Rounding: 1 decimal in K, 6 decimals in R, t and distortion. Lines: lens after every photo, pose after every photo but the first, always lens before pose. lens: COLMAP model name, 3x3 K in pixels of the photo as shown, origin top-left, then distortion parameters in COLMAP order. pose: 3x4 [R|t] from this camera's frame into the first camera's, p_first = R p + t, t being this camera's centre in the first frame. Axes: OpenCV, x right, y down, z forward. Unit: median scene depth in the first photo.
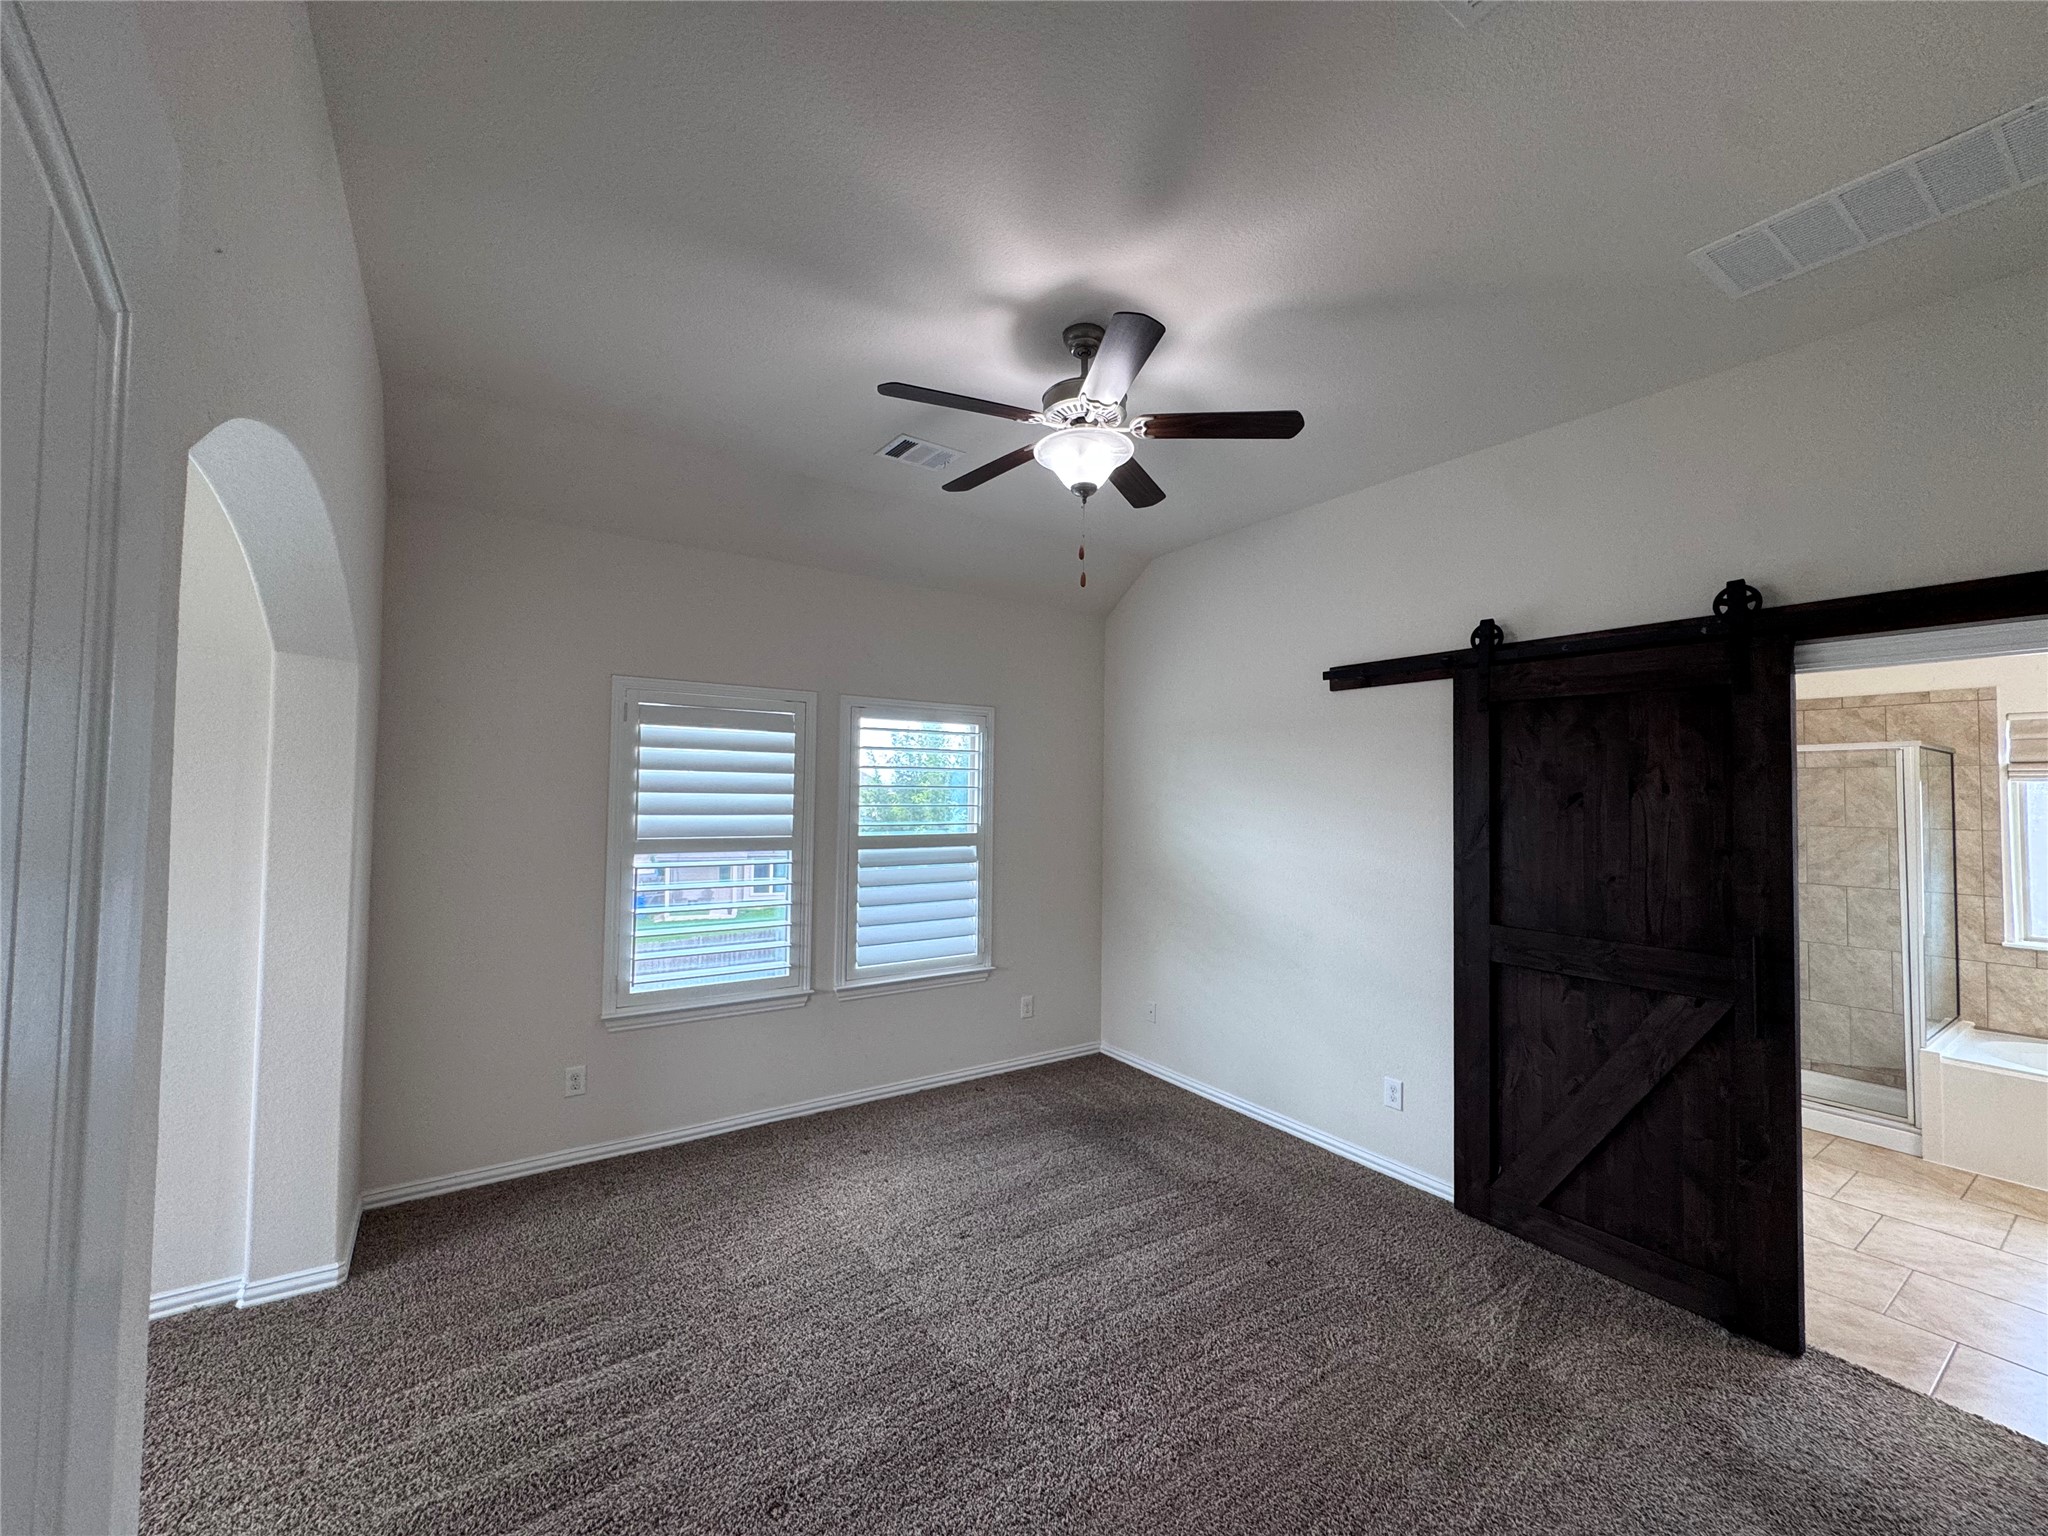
lens RADIAL K [[823.8, 0, 1018.9], [0, 823.8, 763.5], [0, 0, 1]] dist [-0.000832, -0.000234]
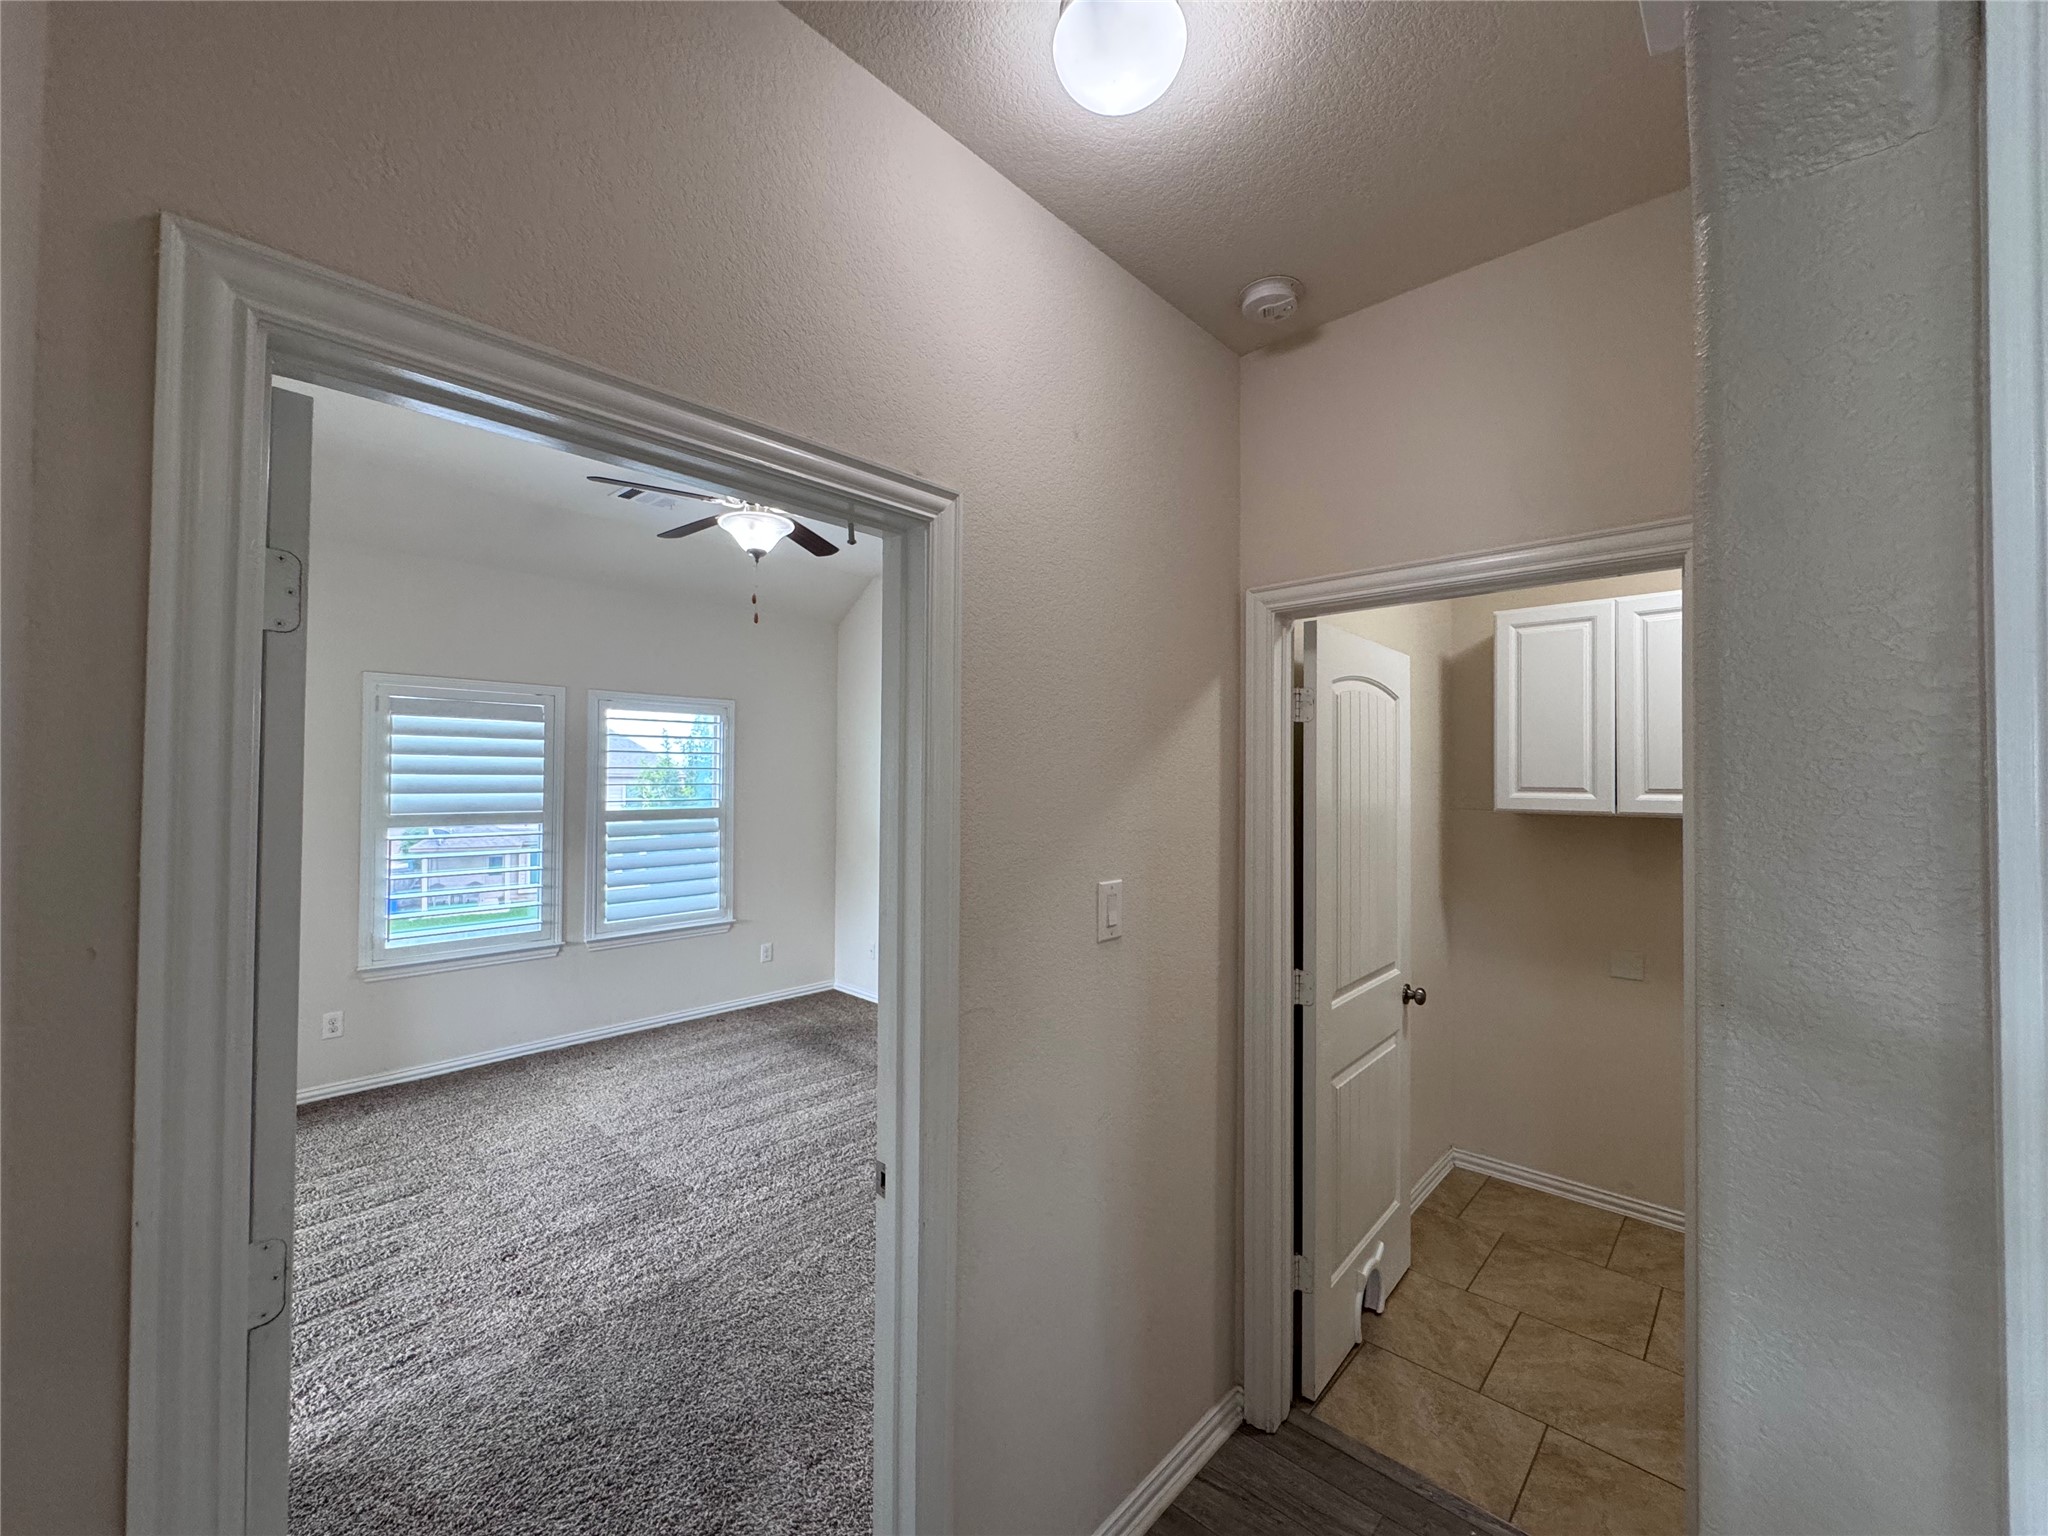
lens RADIAL K [[823.8, 0, 1020.8], [0, 823.8, 766.1], [0, 0, 1]] dist [-0.000832, -0.000234]
pose [[0.974970, -0.003509, 0.222309, 0.127246], [-0.002352, 0.999657, 0.026092, -0.007178], [-0.222324, -0.025962, 0.974627, -0.286778]]
